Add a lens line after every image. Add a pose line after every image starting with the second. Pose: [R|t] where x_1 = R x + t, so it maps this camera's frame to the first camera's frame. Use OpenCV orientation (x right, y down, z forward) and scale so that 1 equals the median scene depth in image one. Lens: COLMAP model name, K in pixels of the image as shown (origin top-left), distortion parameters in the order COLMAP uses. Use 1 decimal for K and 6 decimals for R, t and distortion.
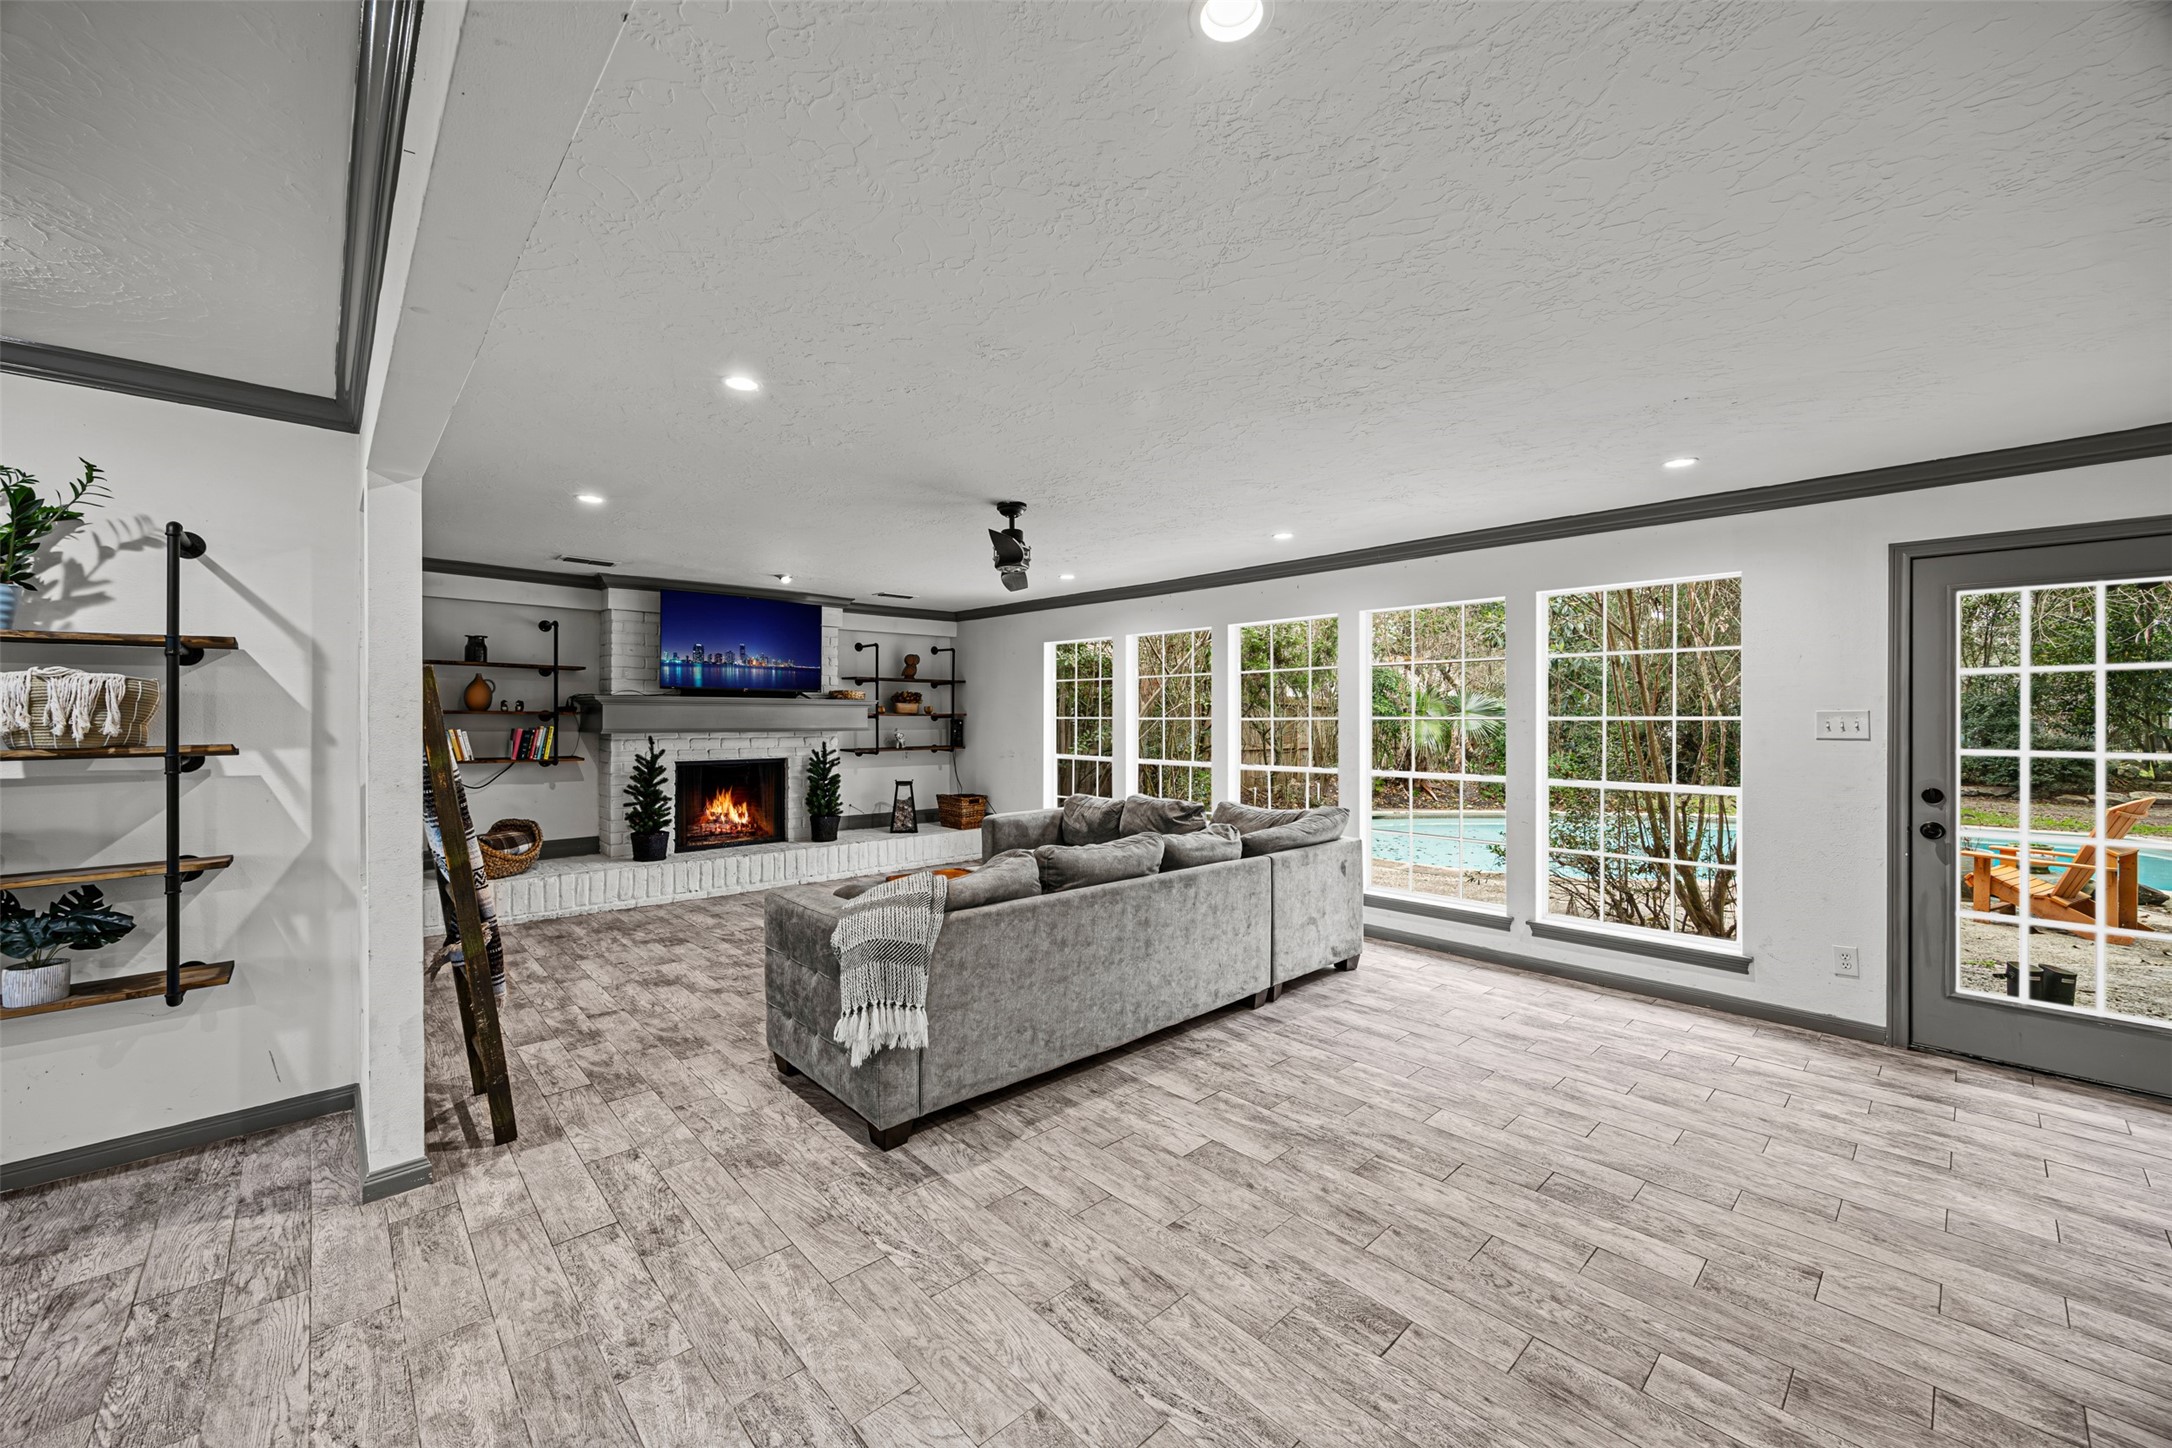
lens RADIAL K [[830.7, 0, 1071.1], [0, 830.7, 723.4], [0, 0, 1]] dist [0.000517, 0.000113]
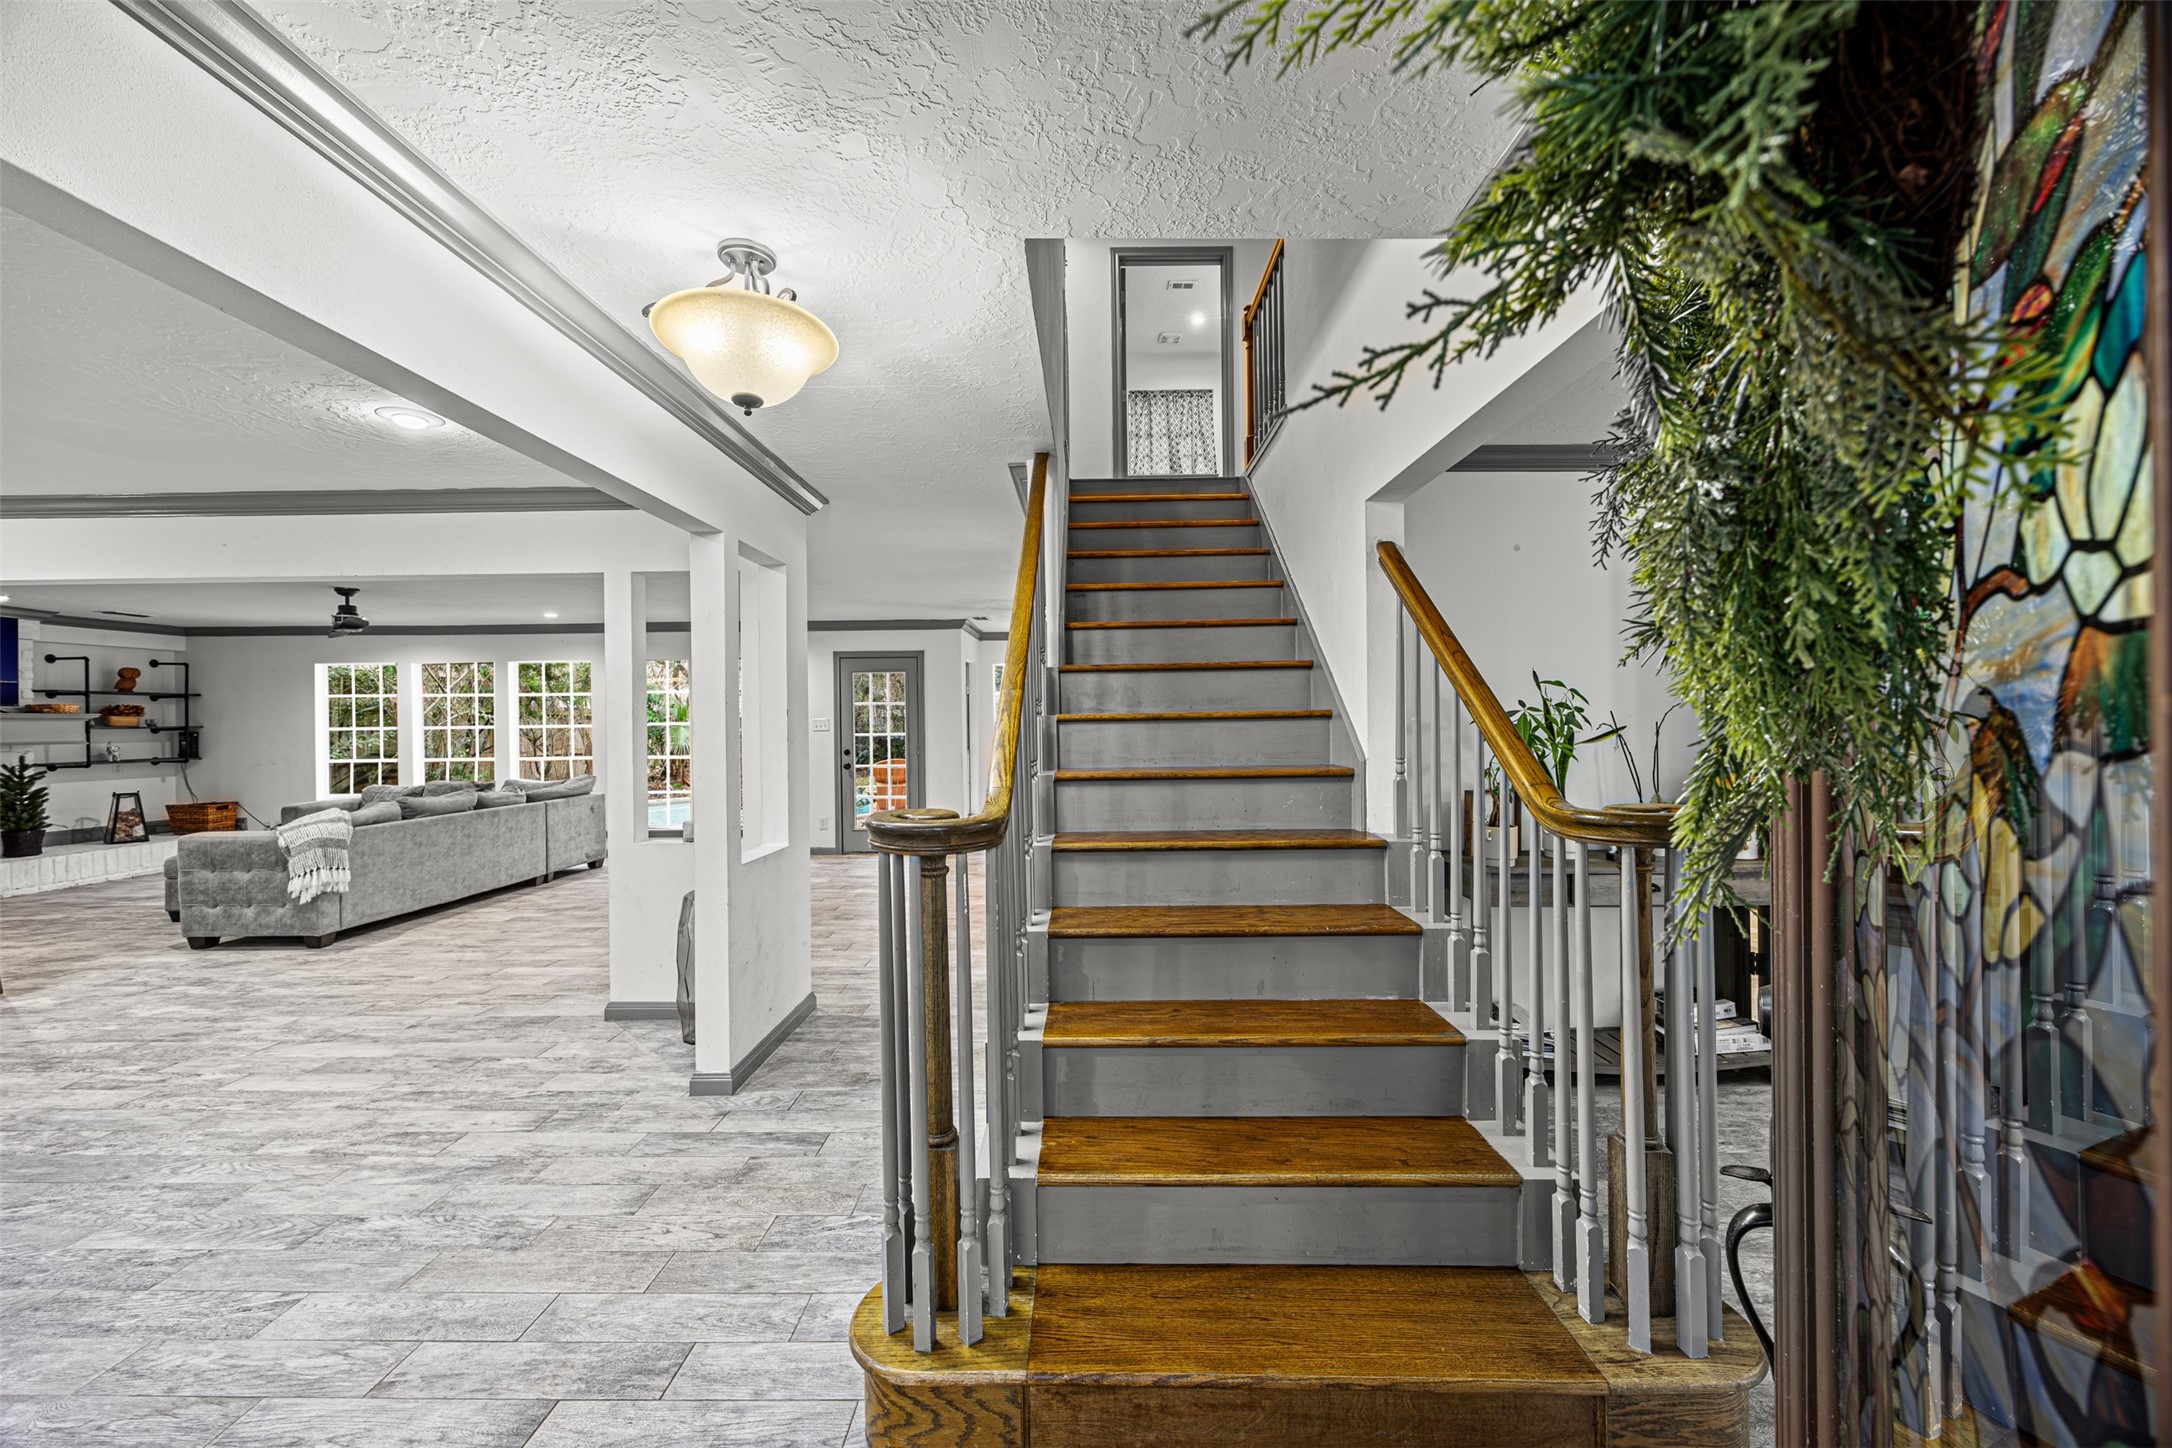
lens RADIAL K [[830.7, 0, 1074.8], [0, 830.7, 724.4], [0, 0, 1]] dist [0.000517, 0.000113]
pose [[0.691787, -0.013334, 0.721979, -0.252087], [0.018512, 0.999828, 0.000727, 0.011739], [-0.721864, 0.012862, 0.691915, -1.034627]]
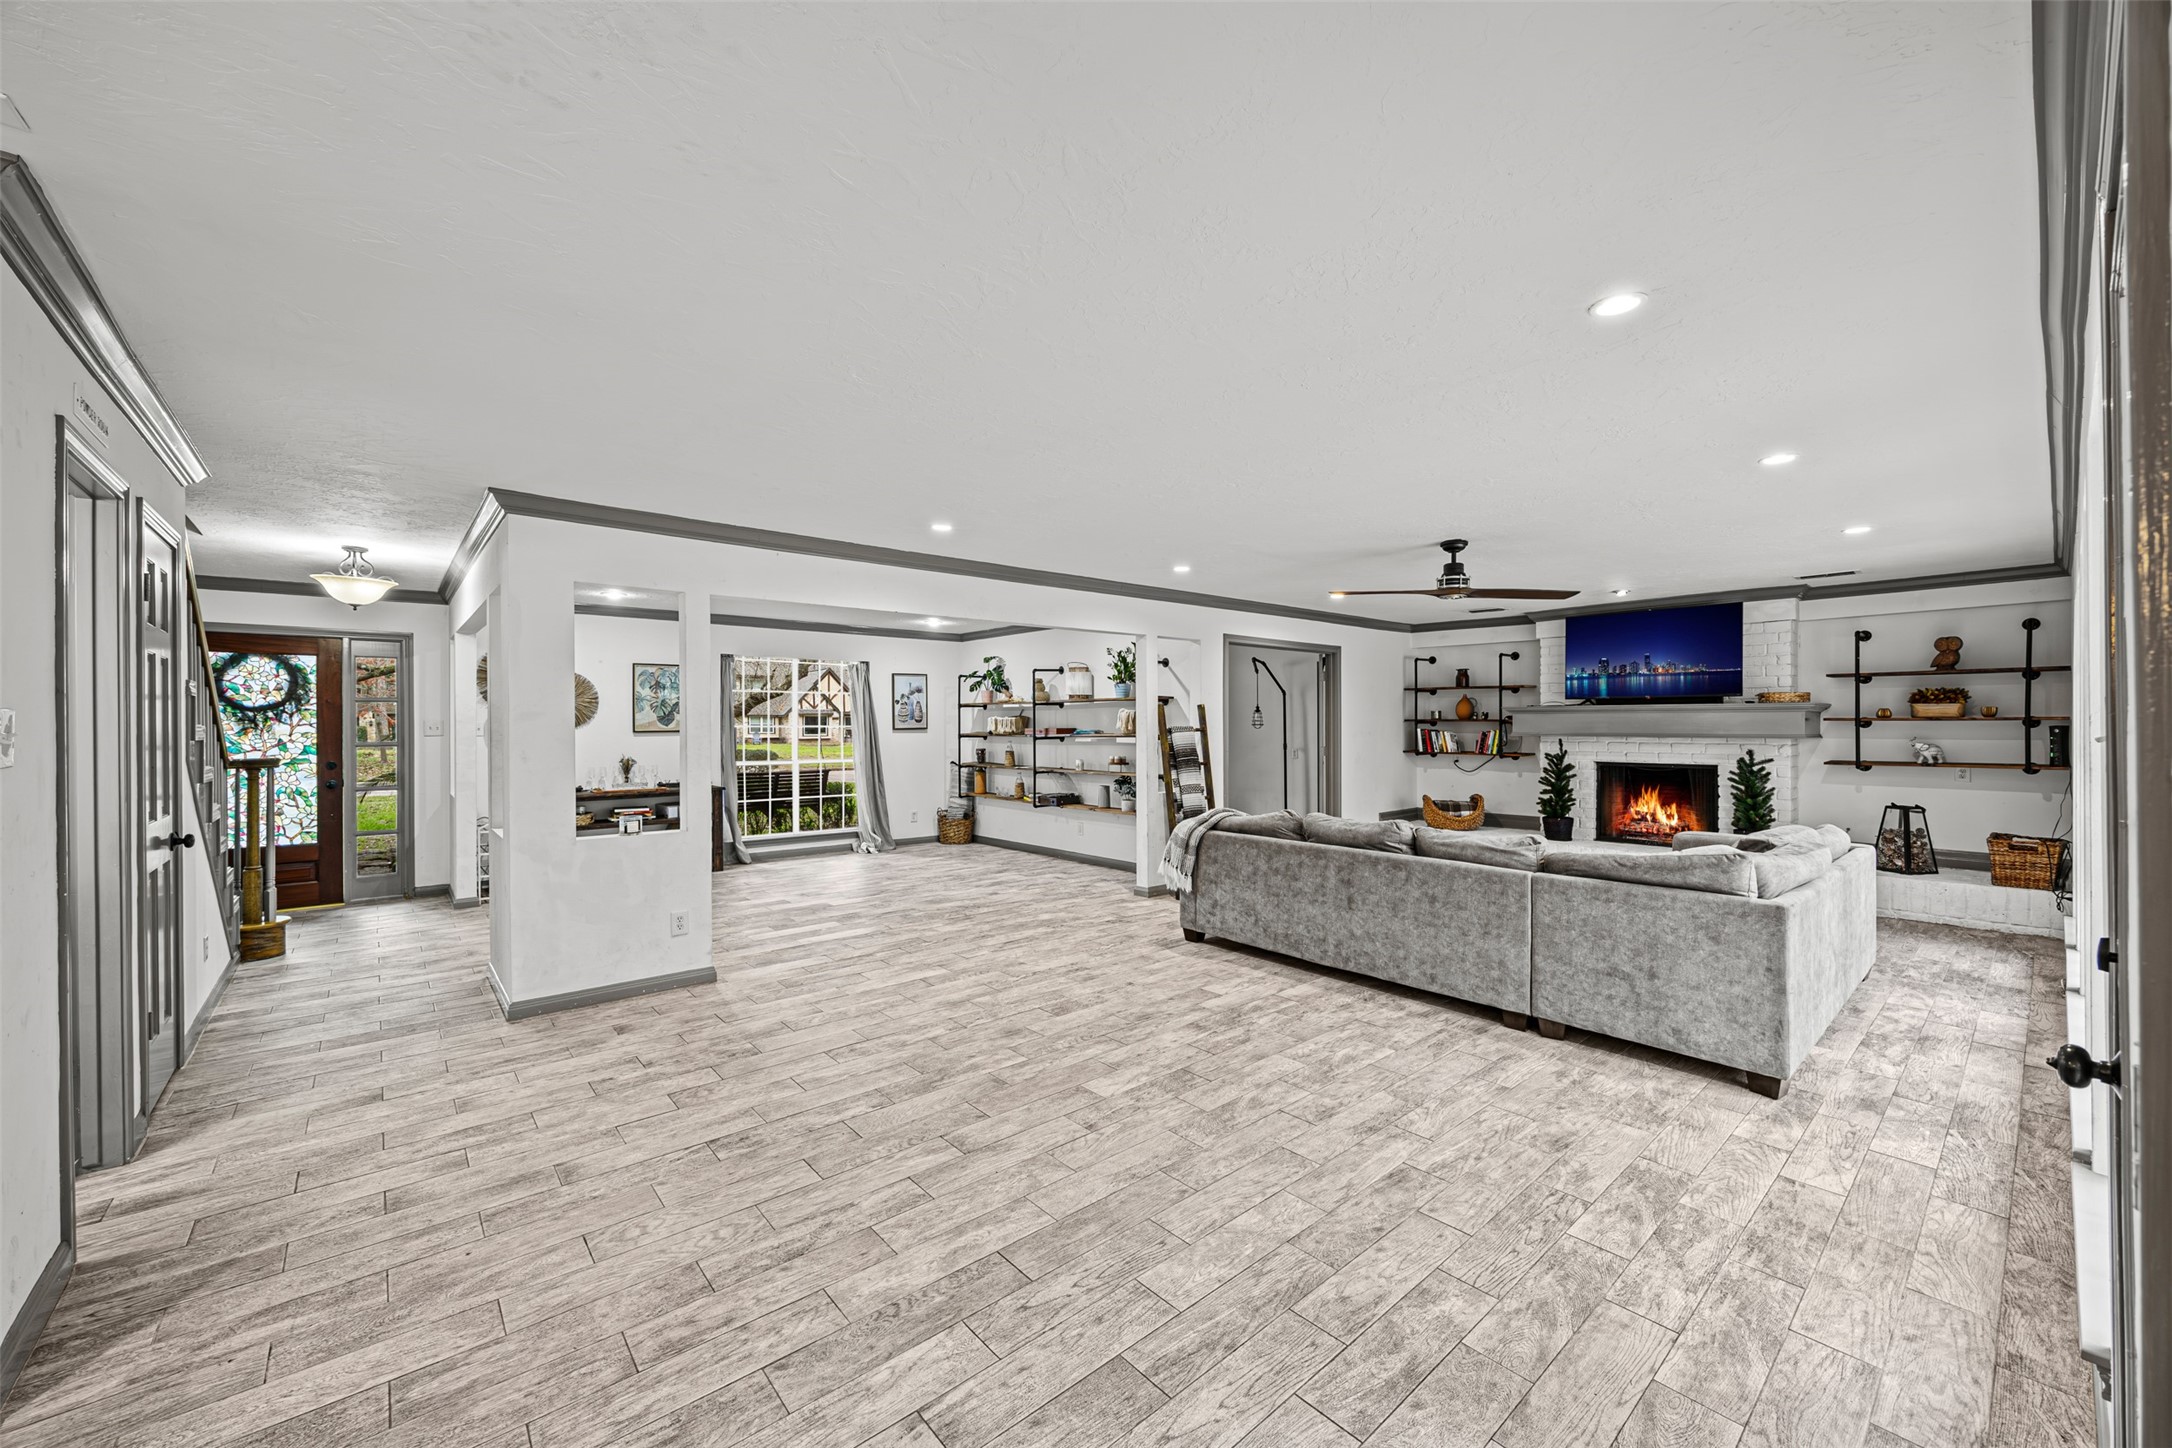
lens RADIAL K [[830.7, 0, 1084.0], [0, 830.7, 728.4], [0, 0, 1]] dist [0.000517, 0.000113]
pose [[-0.027003, 0.004575, -0.999625, 1.115997], [-0.005934, 0.999971, 0.004737, -0.001555], [0.999618, 0.006060, -0.026975, 0.505060]]
